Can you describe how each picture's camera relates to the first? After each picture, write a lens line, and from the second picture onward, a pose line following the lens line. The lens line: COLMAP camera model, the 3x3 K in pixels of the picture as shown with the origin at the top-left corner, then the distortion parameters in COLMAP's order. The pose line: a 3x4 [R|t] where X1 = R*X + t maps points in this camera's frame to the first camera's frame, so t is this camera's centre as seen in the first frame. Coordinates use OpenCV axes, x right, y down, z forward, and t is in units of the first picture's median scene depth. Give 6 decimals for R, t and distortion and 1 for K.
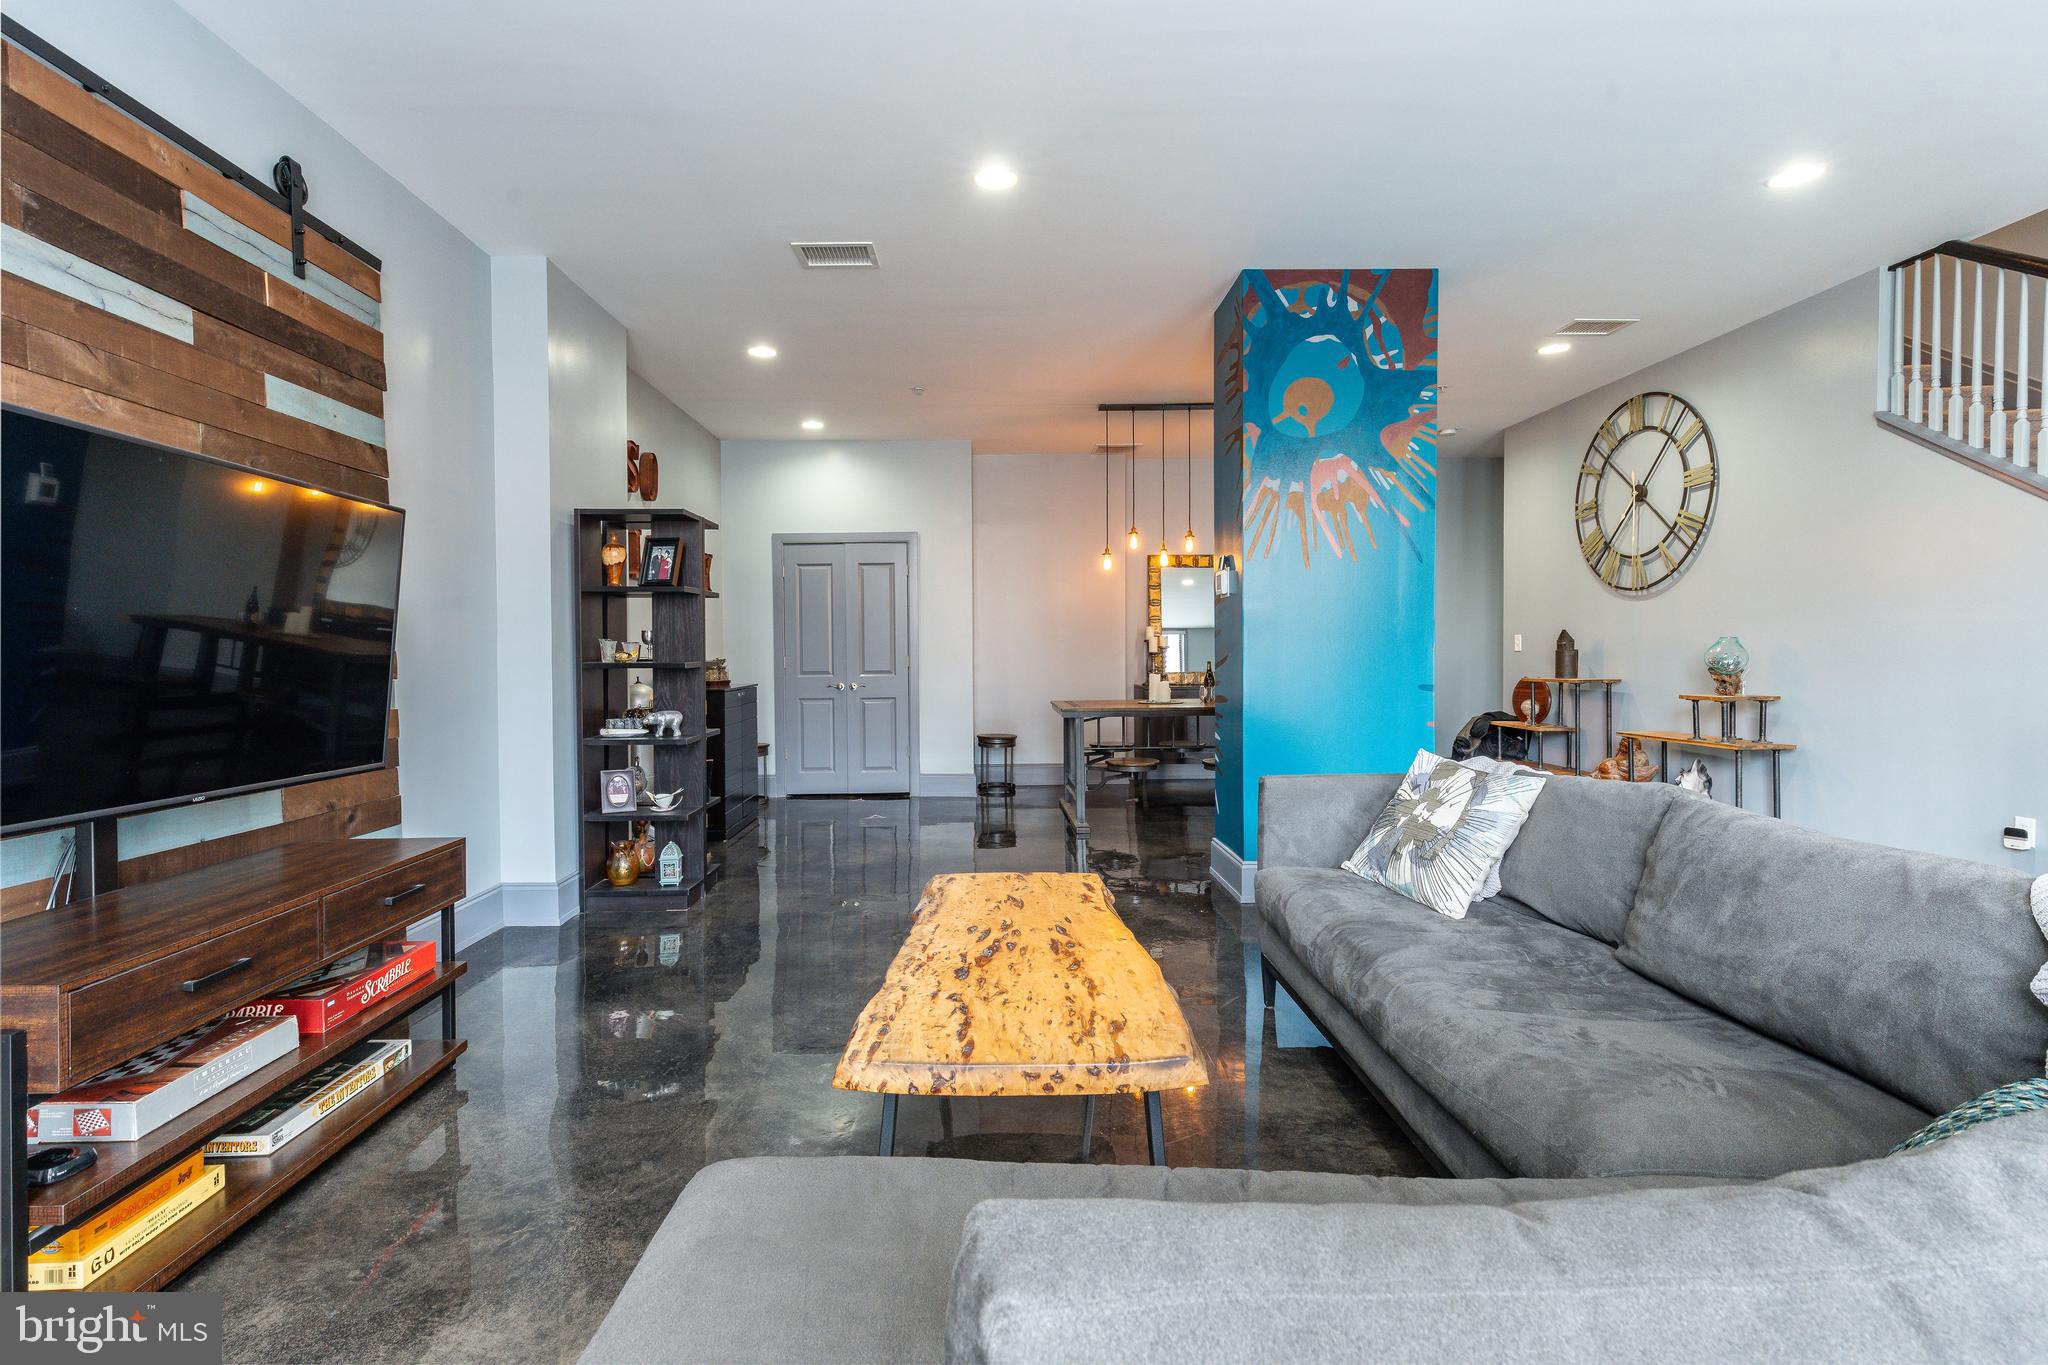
lens RADIAL K [[966.5, 0, 1012.8], [0, 966.5, 656.0], [0, 0, 1]] dist [0.002762, 0.001101]
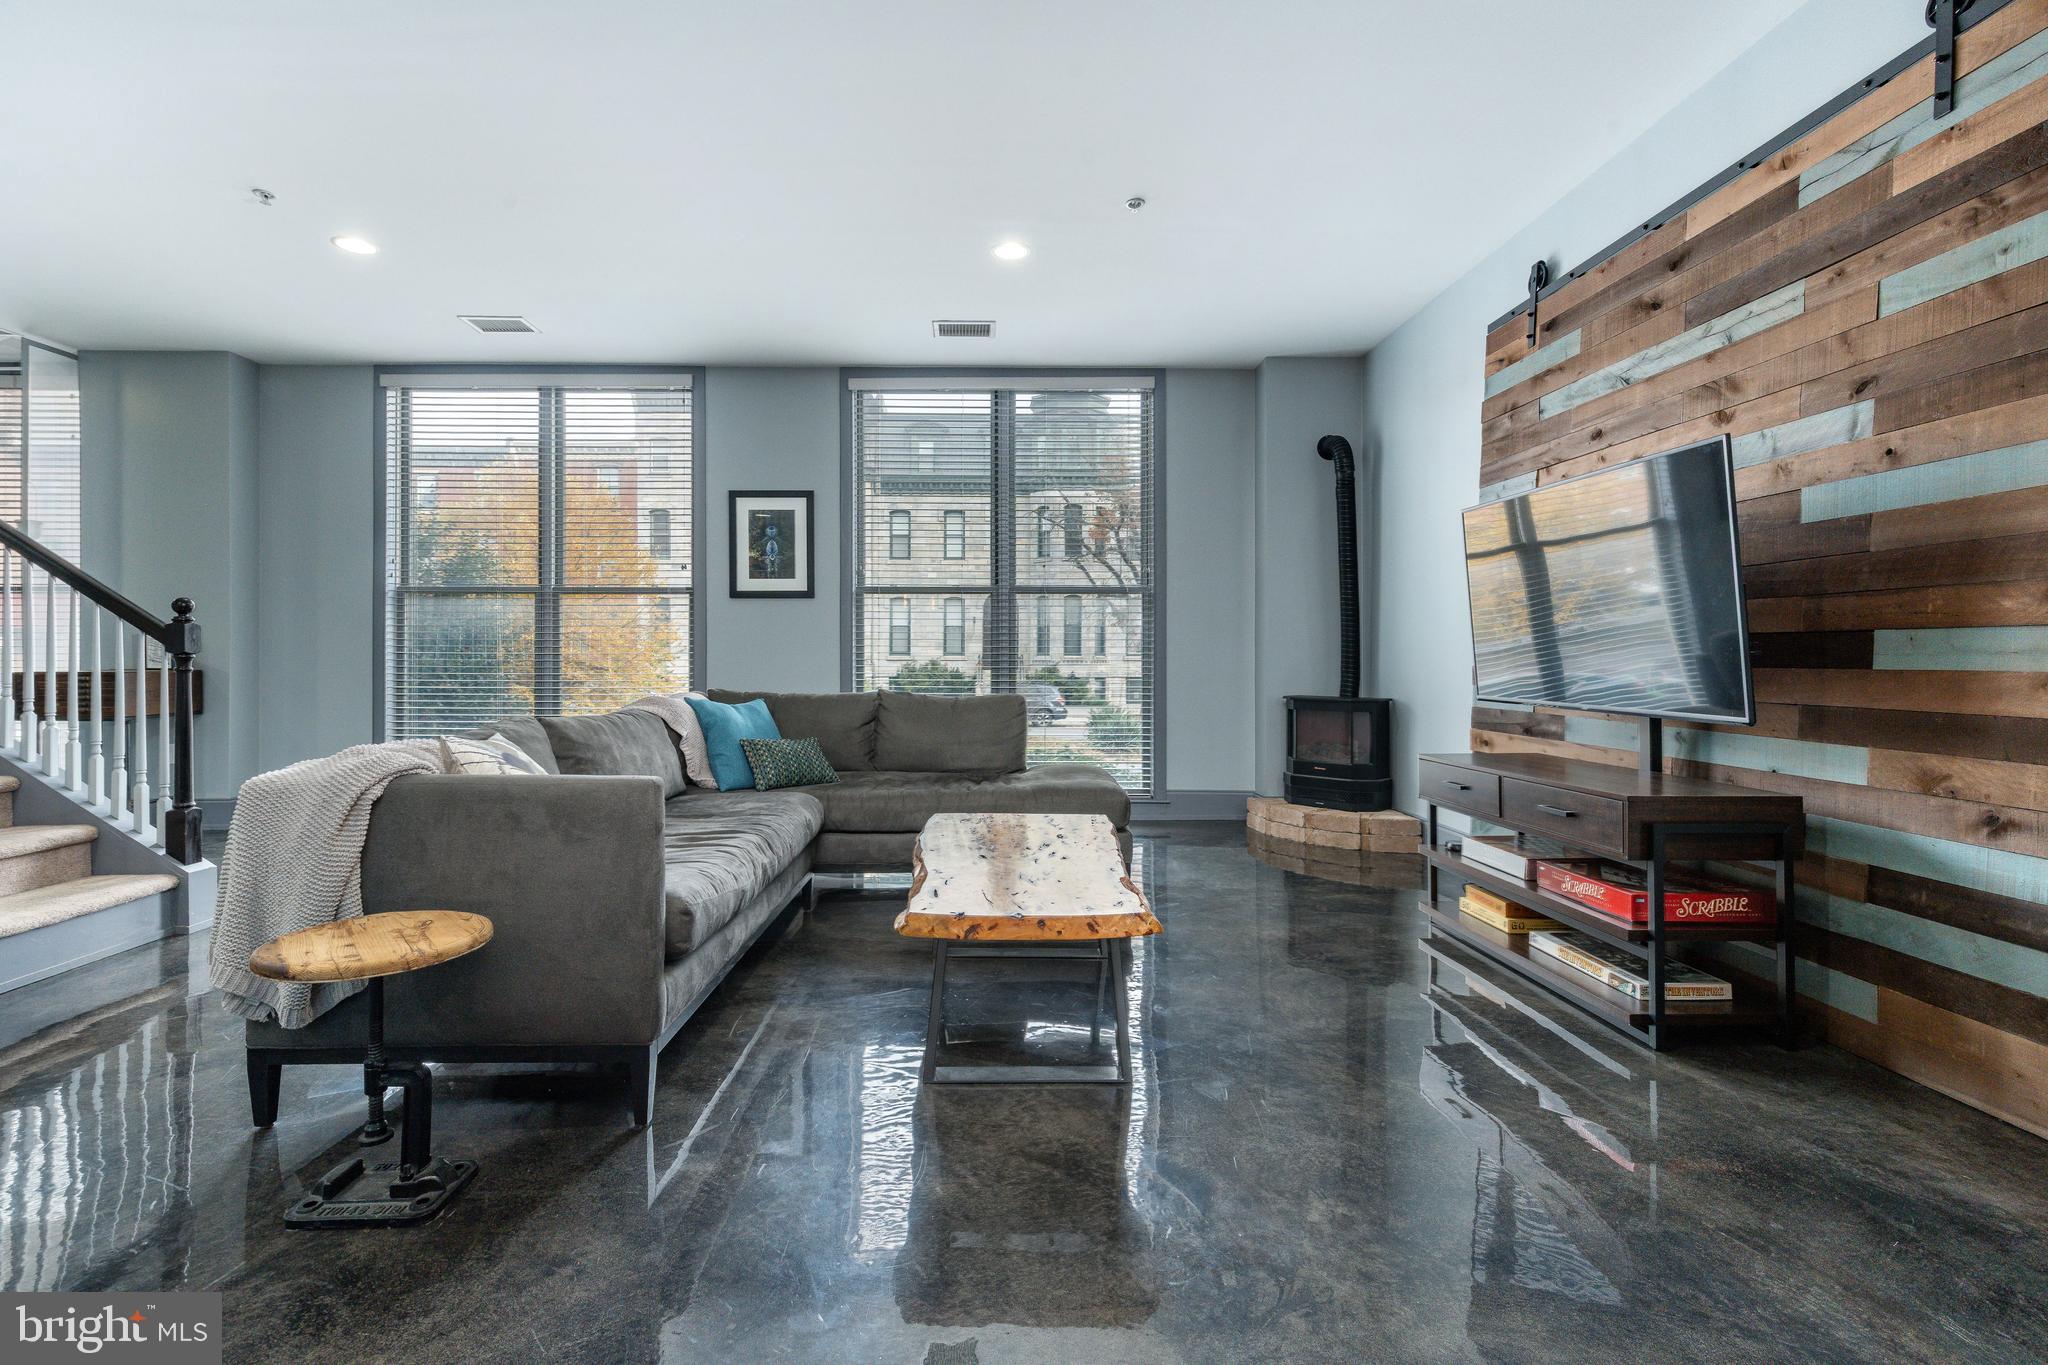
lens RADIAL K [[911.8, 0, 970.5], [0, 911.8, 656.8], [0, 0, 1]] dist [0.018819, -0.000063]
pose [[-0.999586, 0.006782, 0.027964, 0.034863], [0.006742, 0.999976, -0.001557, 0.041606], [-0.027974, -0.001368, -0.999608, 1.560911]]
